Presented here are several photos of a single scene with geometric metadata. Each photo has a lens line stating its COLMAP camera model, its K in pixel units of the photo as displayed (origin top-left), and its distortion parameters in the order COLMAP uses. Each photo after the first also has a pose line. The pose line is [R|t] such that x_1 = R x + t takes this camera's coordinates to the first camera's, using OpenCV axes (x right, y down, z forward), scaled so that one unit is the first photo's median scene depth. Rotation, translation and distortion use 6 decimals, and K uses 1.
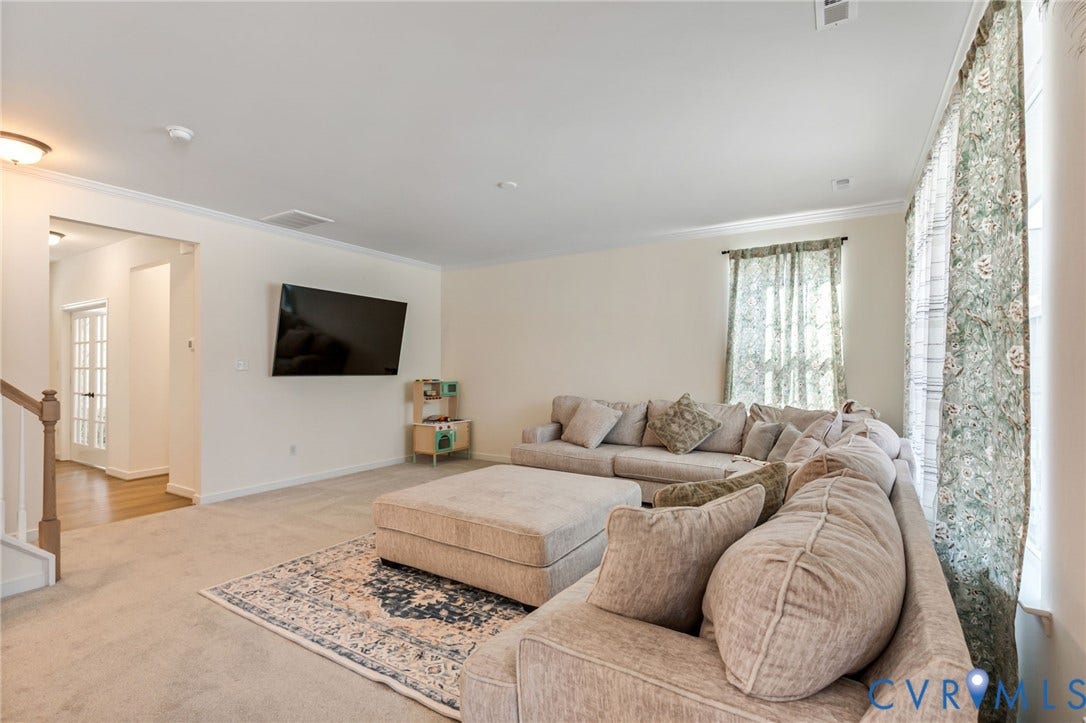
lens RADIAL K [[504.6, 0, 547.5], [0, 504.6, 367.3], [0, 0, 1]] dist [-0.002490, -0.000348]
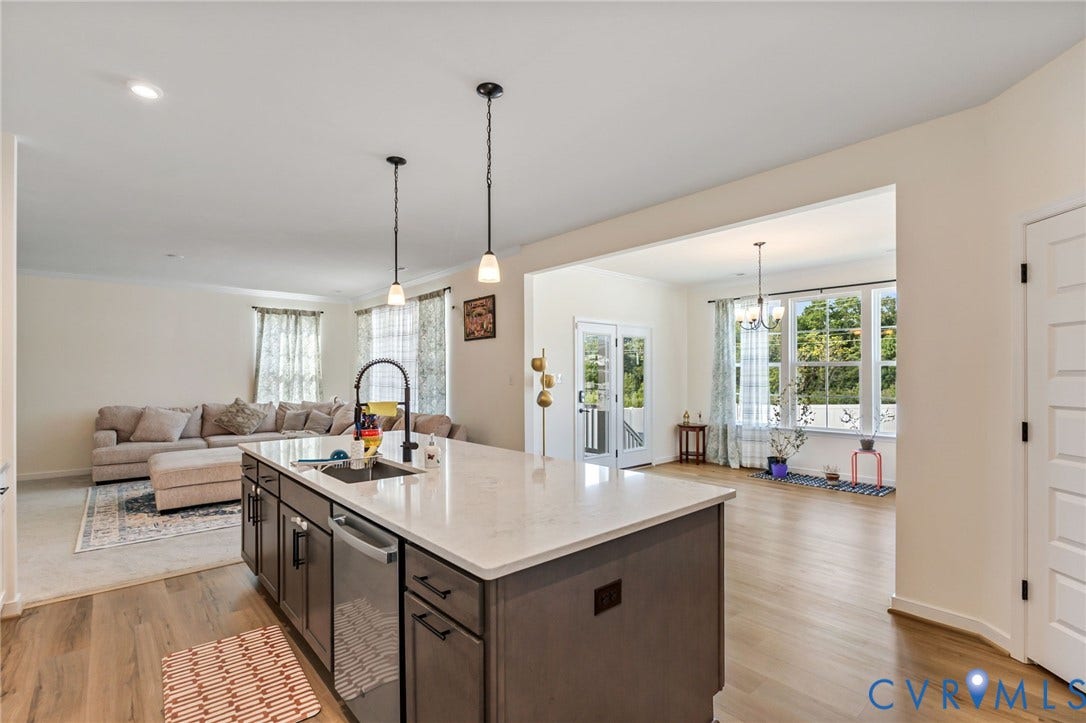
lens RADIAL K [[504.6, 0, 538.3], [0, 504.6, 383.6], [0, 0, 1]] dist [-0.002490, -0.000348]
pose [[0.313017, -0.018854, 0.949560, -0.954128], [0.002349, 0.999815, 0.019077, -0.019289], [-0.949745, -0.003741, 0.313003, -0.369593]]
